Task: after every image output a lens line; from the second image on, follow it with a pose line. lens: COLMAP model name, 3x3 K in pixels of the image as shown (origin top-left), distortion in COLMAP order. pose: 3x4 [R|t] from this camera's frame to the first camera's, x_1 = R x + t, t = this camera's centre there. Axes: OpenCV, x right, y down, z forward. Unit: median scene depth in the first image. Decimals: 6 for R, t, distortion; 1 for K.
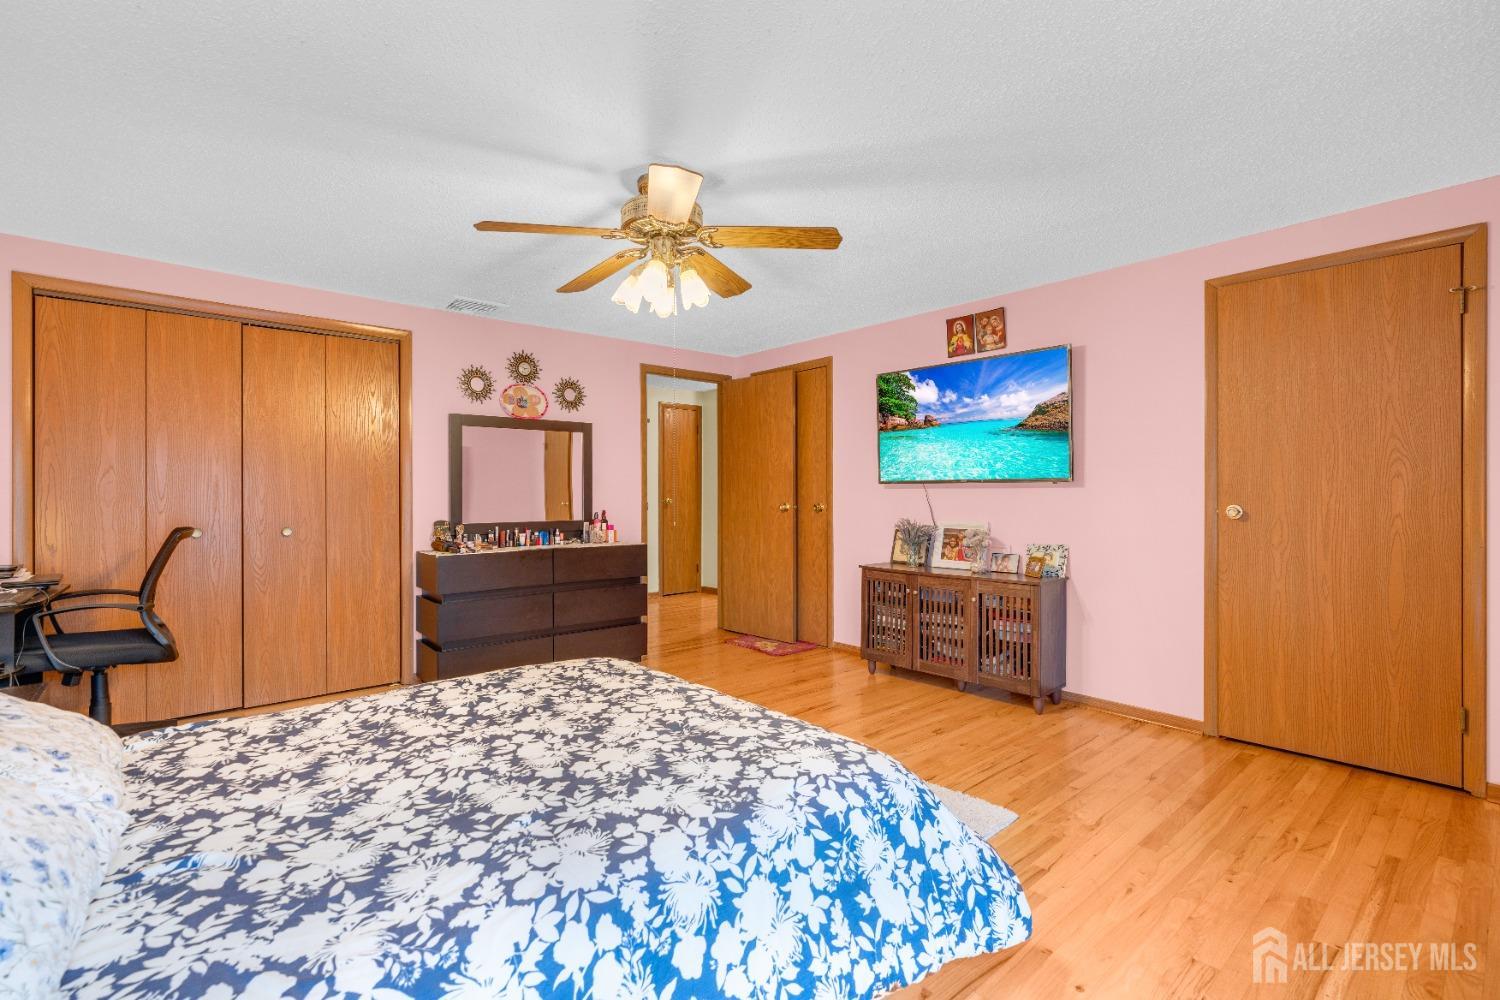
lens RADIAL K [[679.6, 0, 737.4], [0, 679.6, 491.0], [0, 0, 1]] dist [-0.008451, 0.002532]
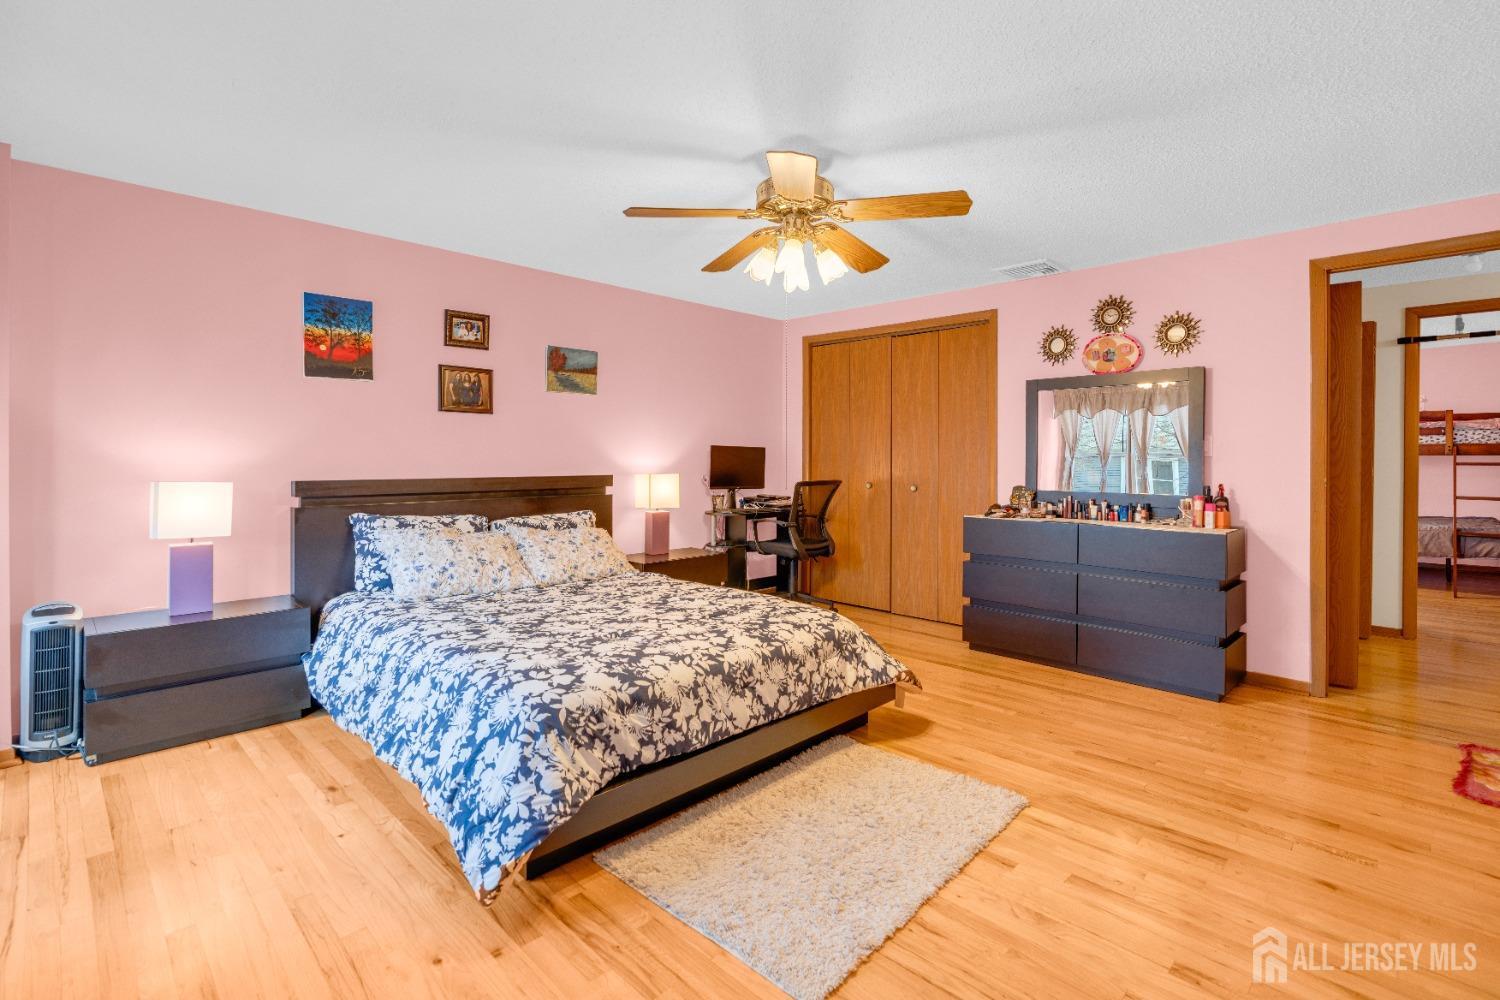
lens RADIAL K [[679.6, 0, 735.1], [0, 679.6, 463.0], [0, 0, 1]] dist [-0.008451, 0.002532]
pose [[0.078658, 0.013345, -0.996812, 0.542231], [-0.003110, 0.999909, 0.013141, -0.003038], [0.996897, 0.002066, 0.078693, 0.483503]]
